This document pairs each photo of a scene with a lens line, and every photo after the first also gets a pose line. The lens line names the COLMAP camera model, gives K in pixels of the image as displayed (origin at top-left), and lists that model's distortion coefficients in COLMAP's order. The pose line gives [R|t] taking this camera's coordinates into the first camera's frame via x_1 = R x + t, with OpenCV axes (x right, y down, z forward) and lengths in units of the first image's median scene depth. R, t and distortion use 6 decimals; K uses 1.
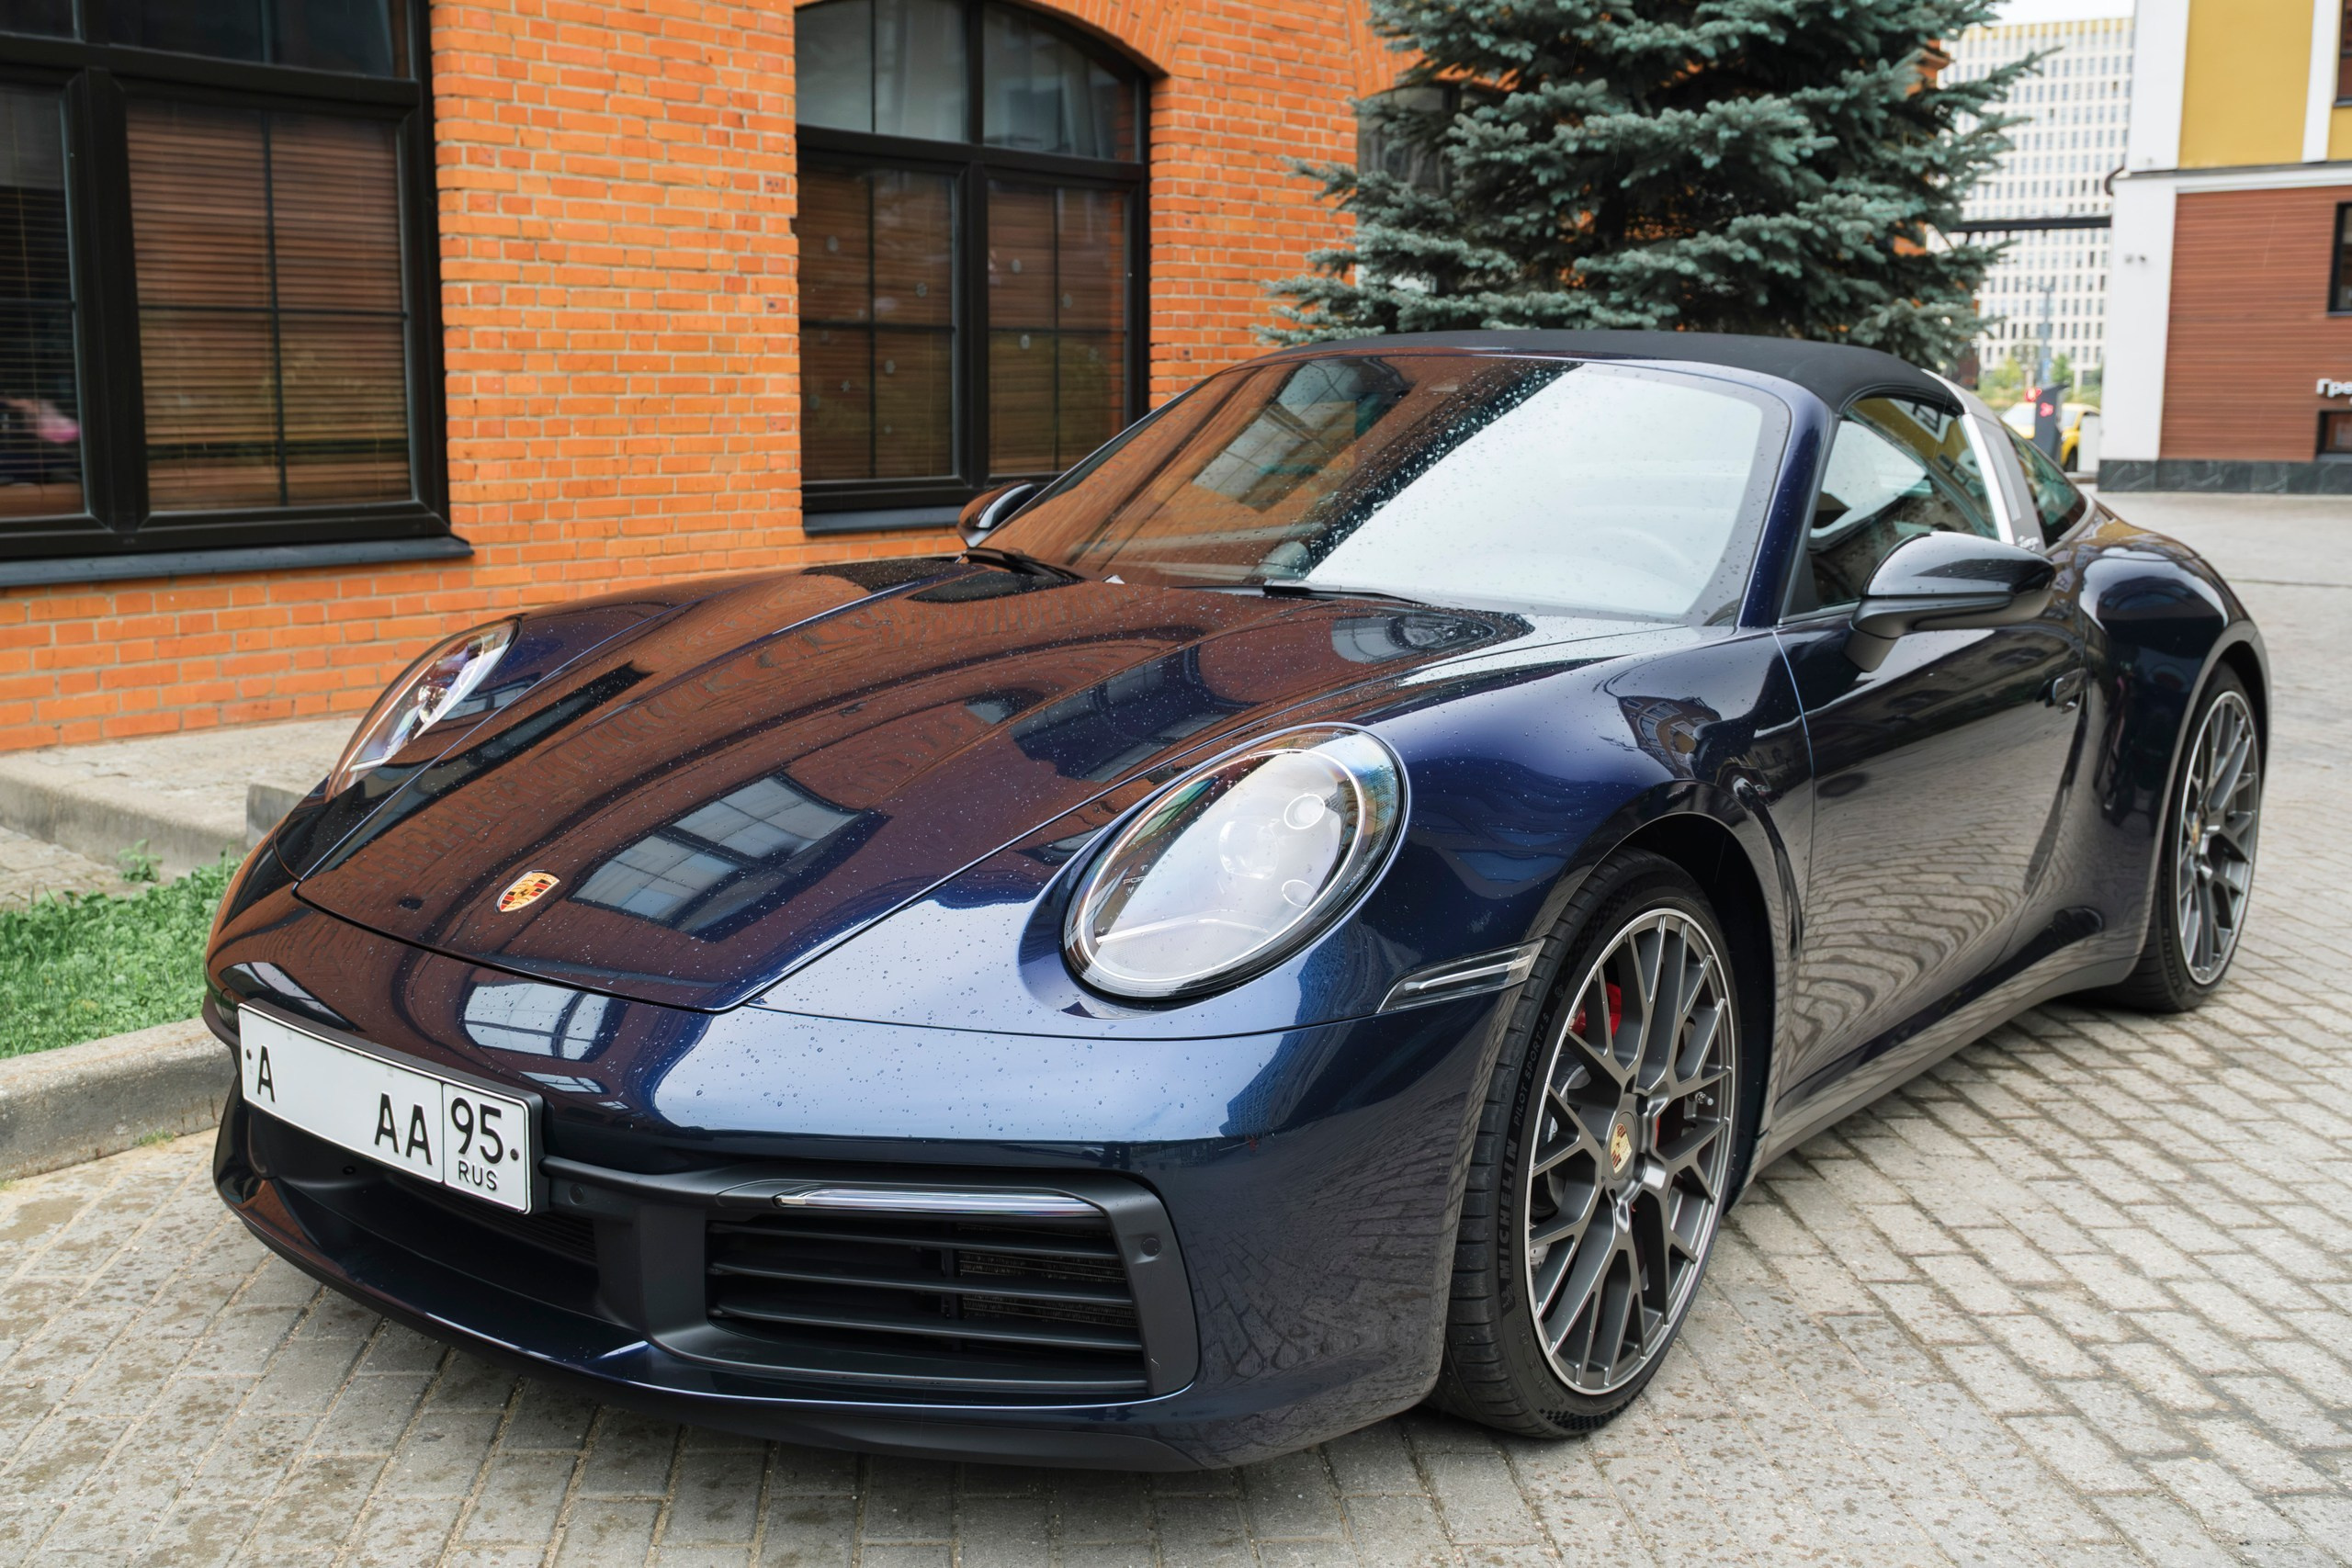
lens RADIAL K [[2271.1, 0, 1166.0], [0, 2271.1, 710.2], [0, 0, 1]] dist [0.014872, 0.000000]
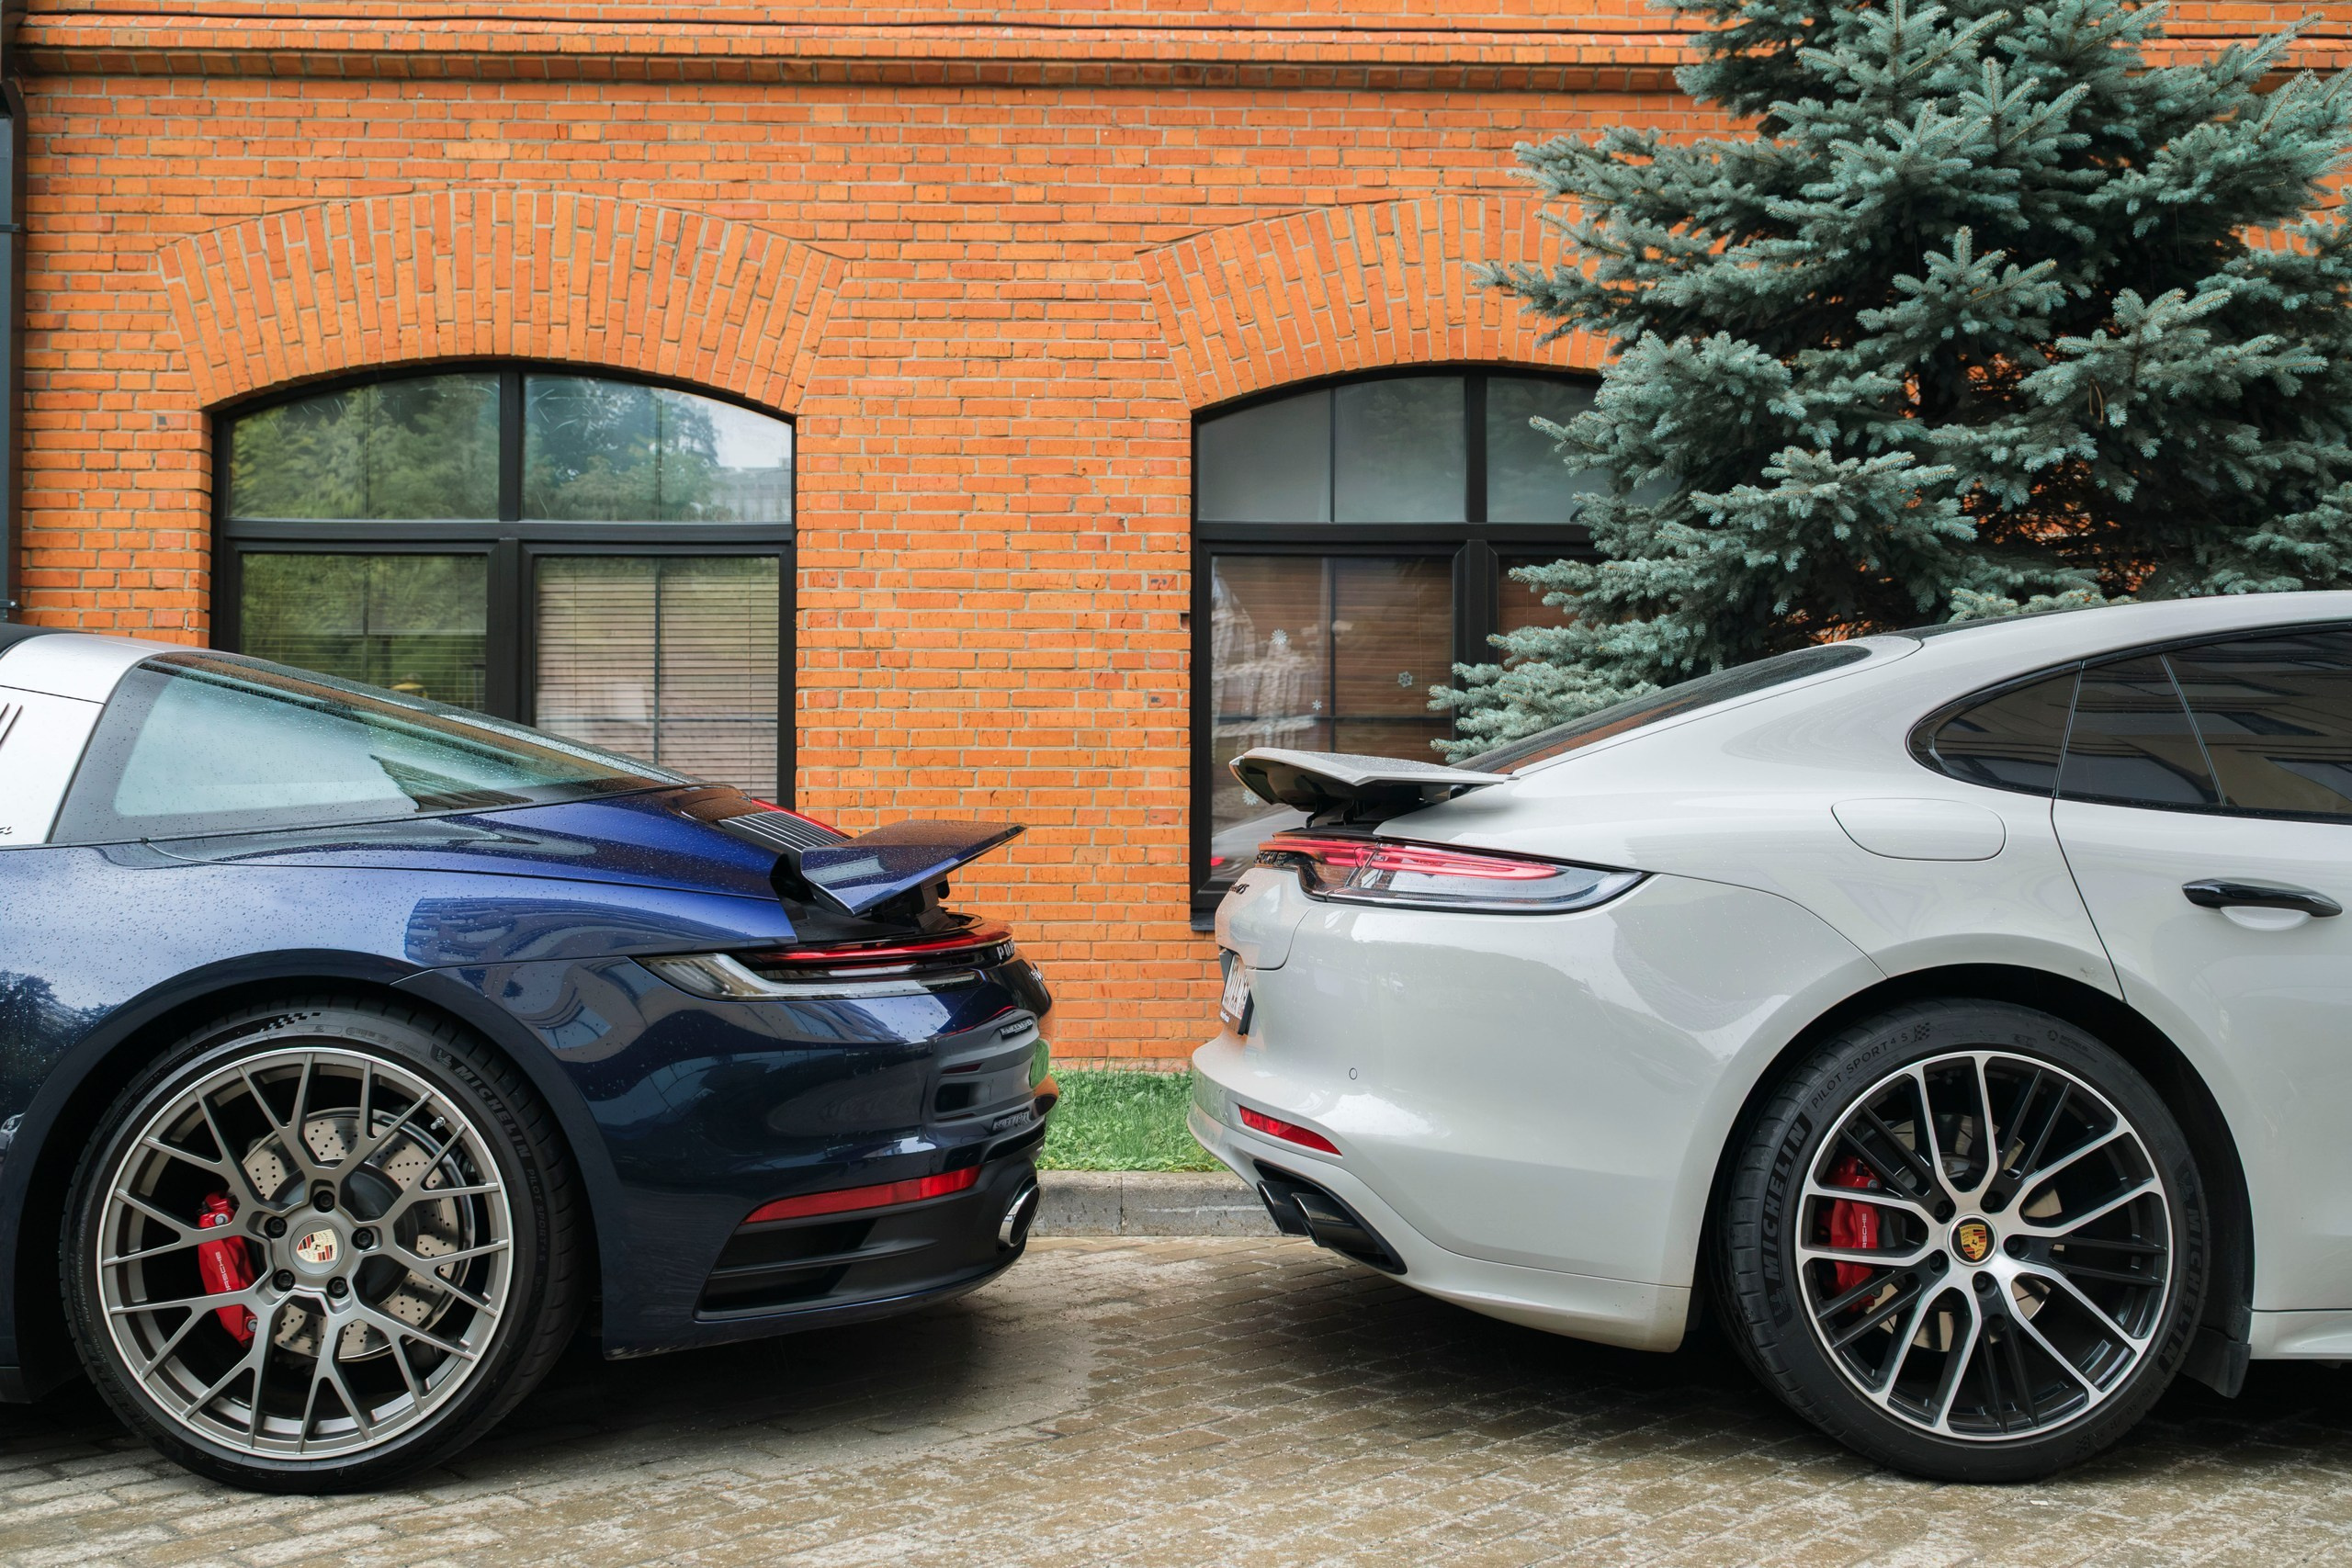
lens RADIAL K [[2331.3, 0, 1219.4], [0, 2331.3, 762.7], [0, 0, 1]] dist [0.008487, 0.000000]
pose [[0.668917, -0.035447, -0.742491, 0.657894], [-0.103792, 0.984623, -0.140514, -0.009994], [0.736055, 0.171056, 0.654952, 0.380475]]
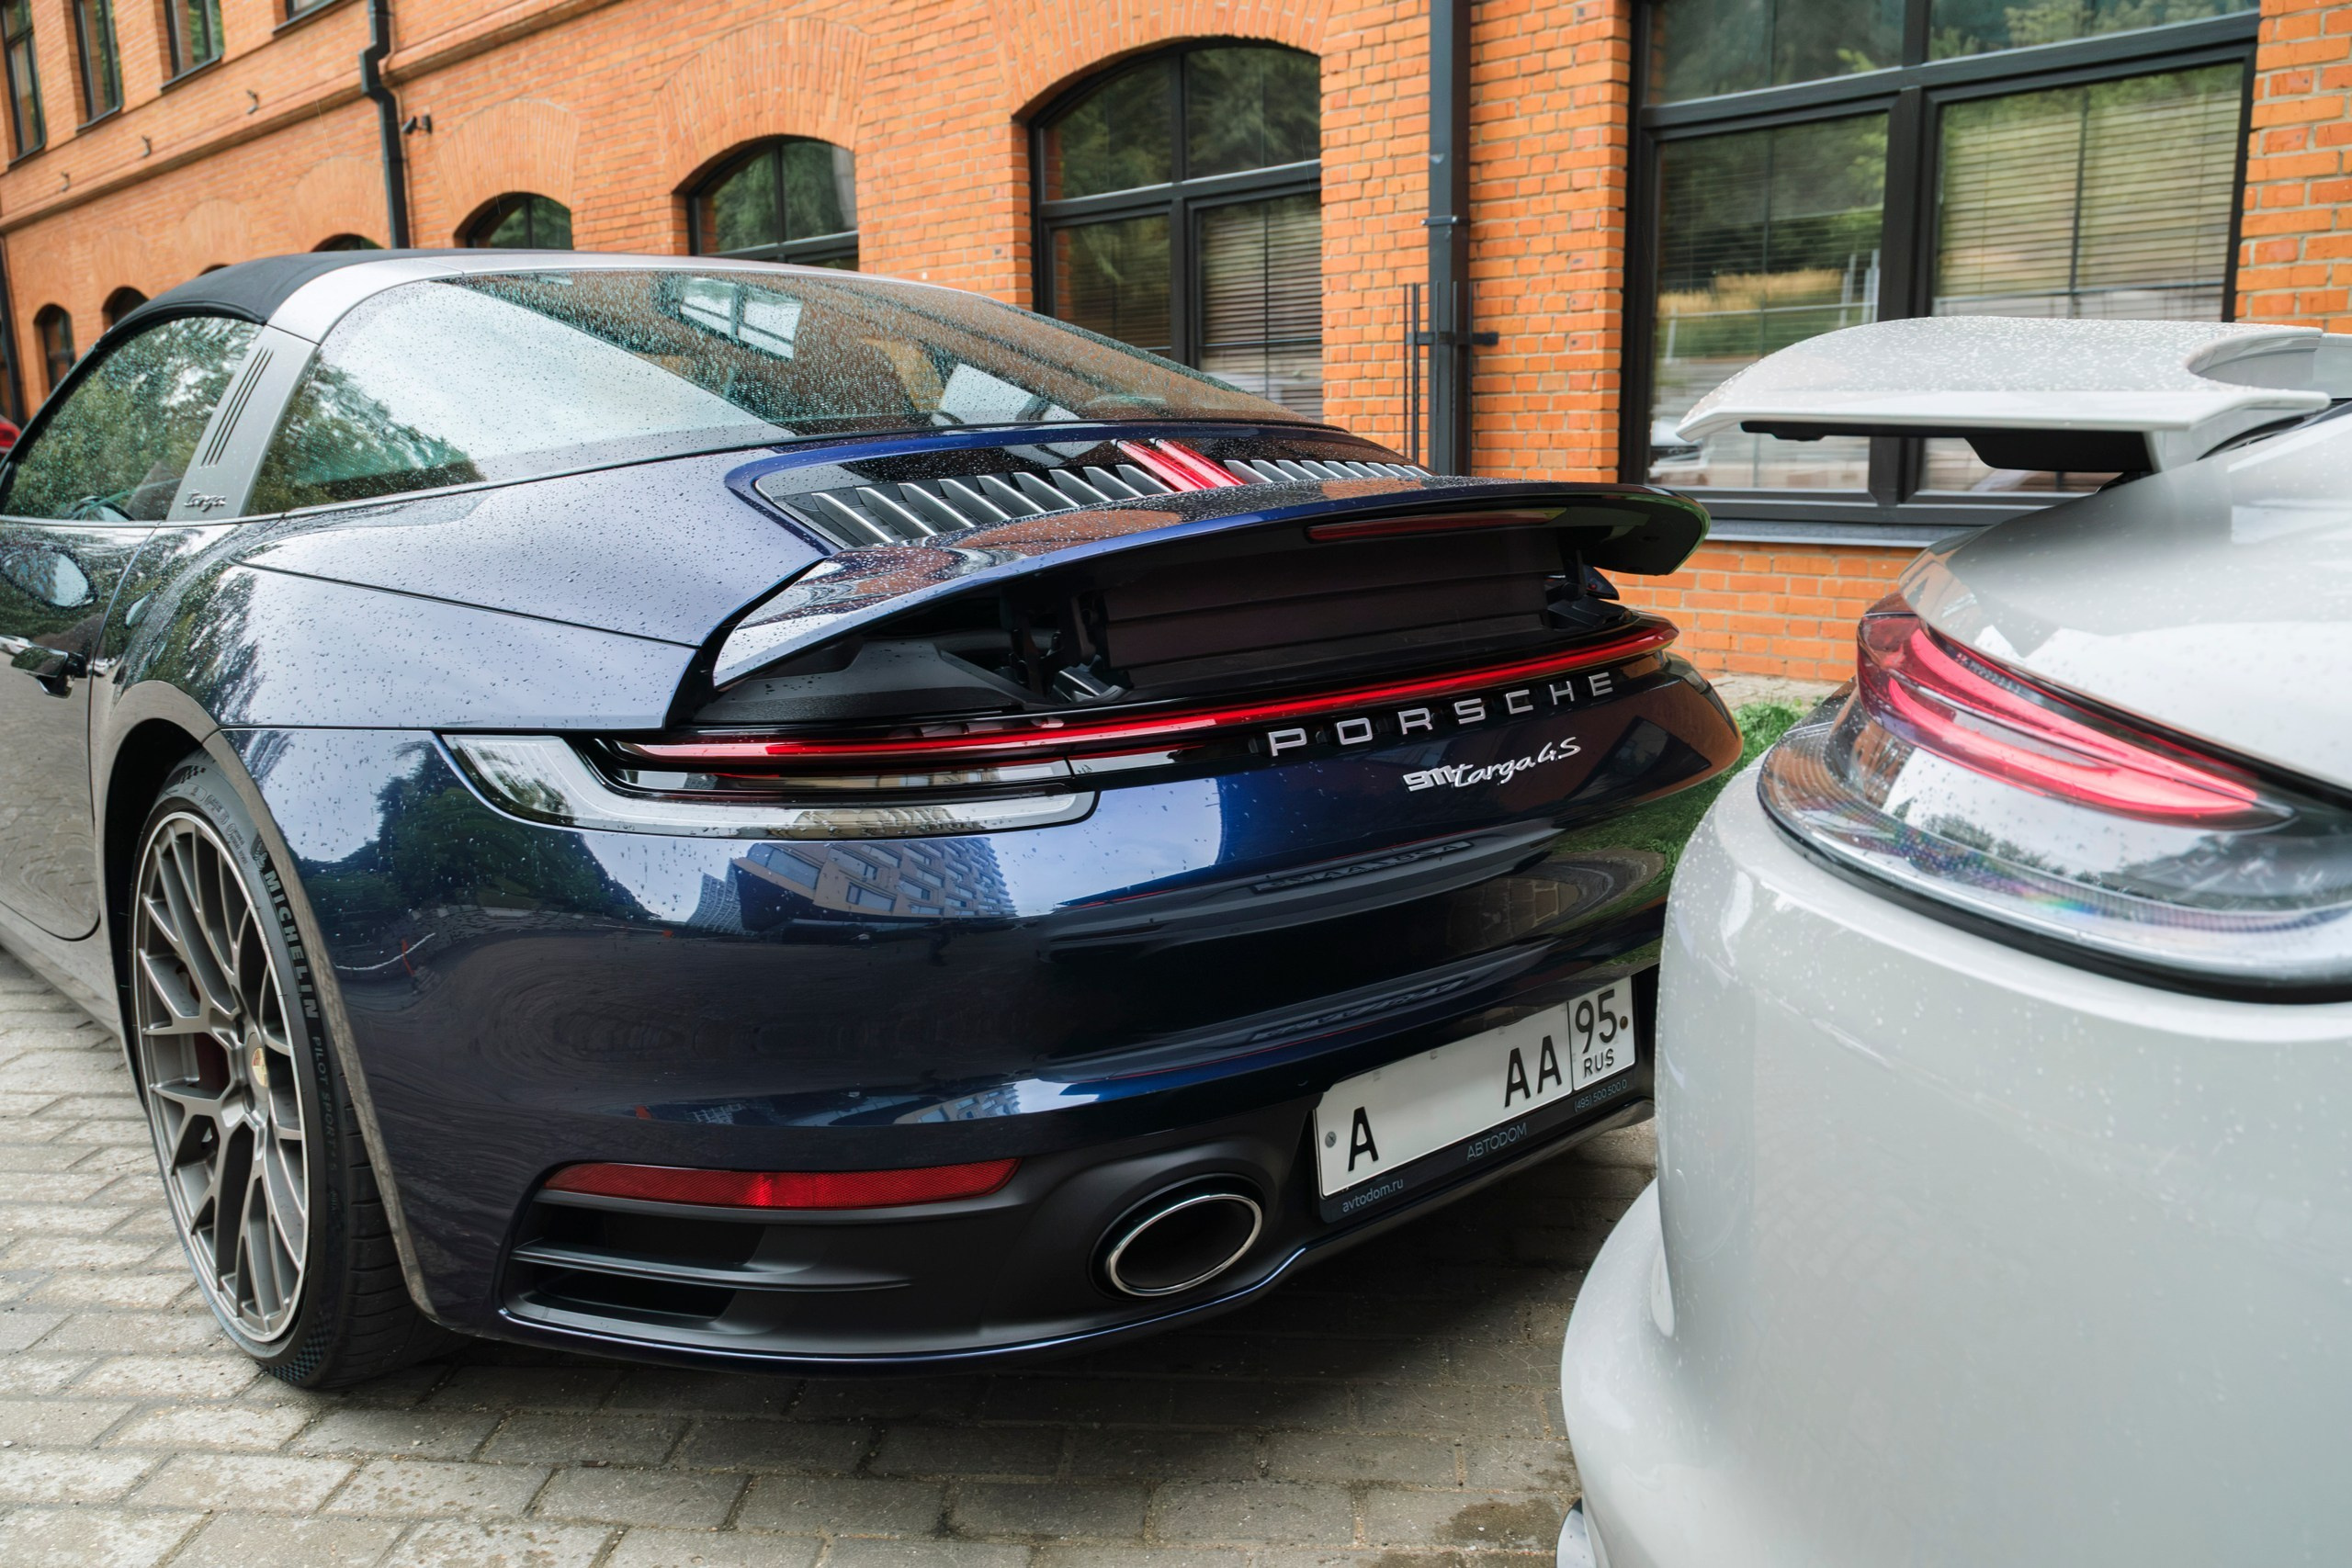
lens RADIAL K [[1929.5, 0, 1212.6], [0, 1929.5, 762.6], [0, 0, 1]] dist [0.011622, 0.007726]
pose [[-0.143656, 0.162369, -0.976217, 0.471897], [-0.135007, 0.974011, 0.181869, -0.072340], [0.980375, 0.157923, -0.118001, 0.699079]]
